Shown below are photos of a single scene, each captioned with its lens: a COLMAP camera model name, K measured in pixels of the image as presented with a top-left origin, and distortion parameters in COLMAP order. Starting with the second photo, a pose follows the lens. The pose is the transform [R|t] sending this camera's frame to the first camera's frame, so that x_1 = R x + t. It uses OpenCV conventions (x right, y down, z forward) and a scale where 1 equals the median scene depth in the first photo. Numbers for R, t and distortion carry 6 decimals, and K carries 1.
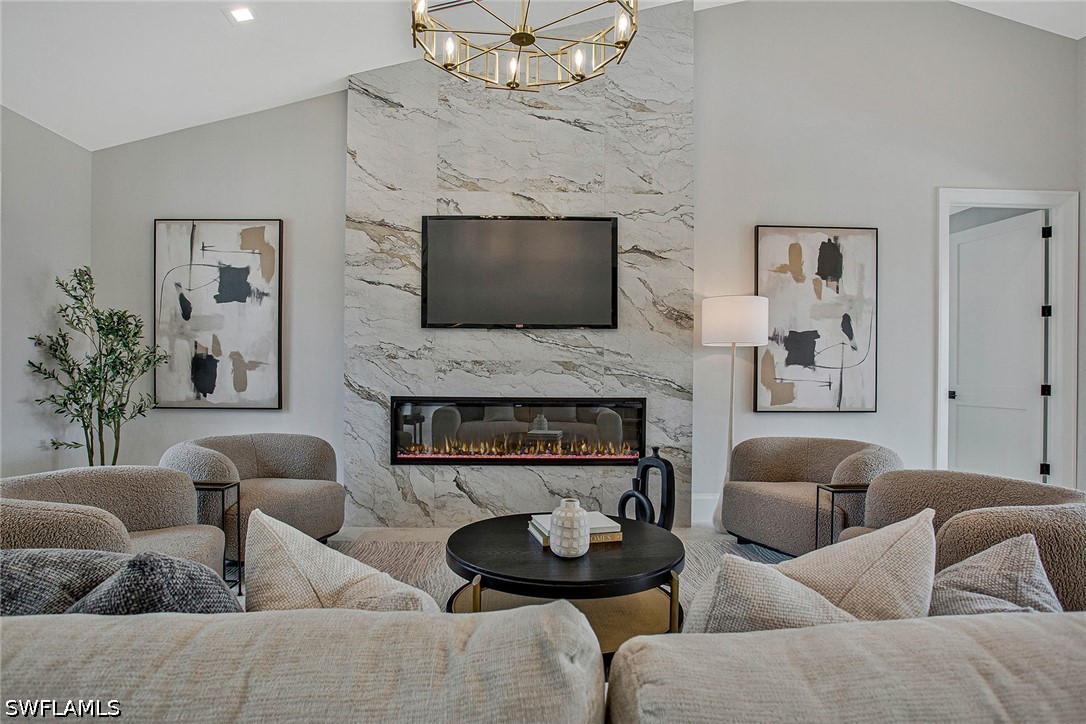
lens RADIAL K [[506.4, 0, 543.0], [0, 506.4, 362.0], [0, 0, 1]] dist [-0.038608, 0.000350]
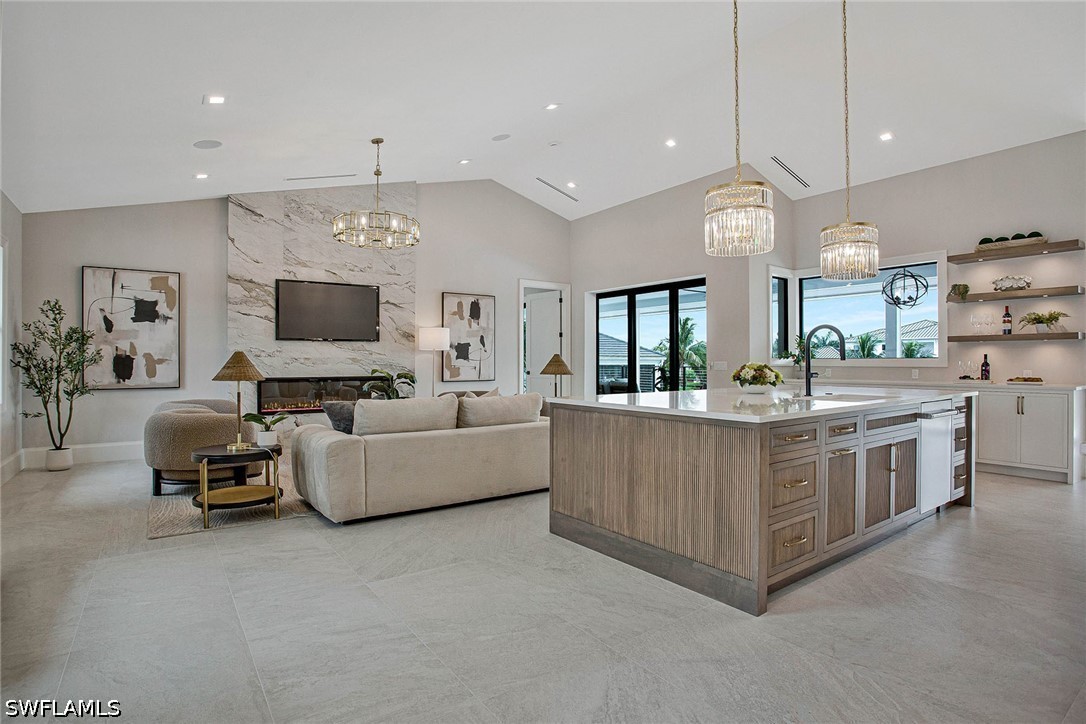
lens RADIAL K [[519.9, 0, 543.0], [0, 519.9, 362.0], [0, 0, 1]] dist [-0.015498, 0.000461]
pose [[0.809469, -0.009804, 0.587081, -0.557763], [0.005540, 0.999944, 0.009060, 0.000462], [-0.587137, -0.004081, 0.809477, -1.089685]]
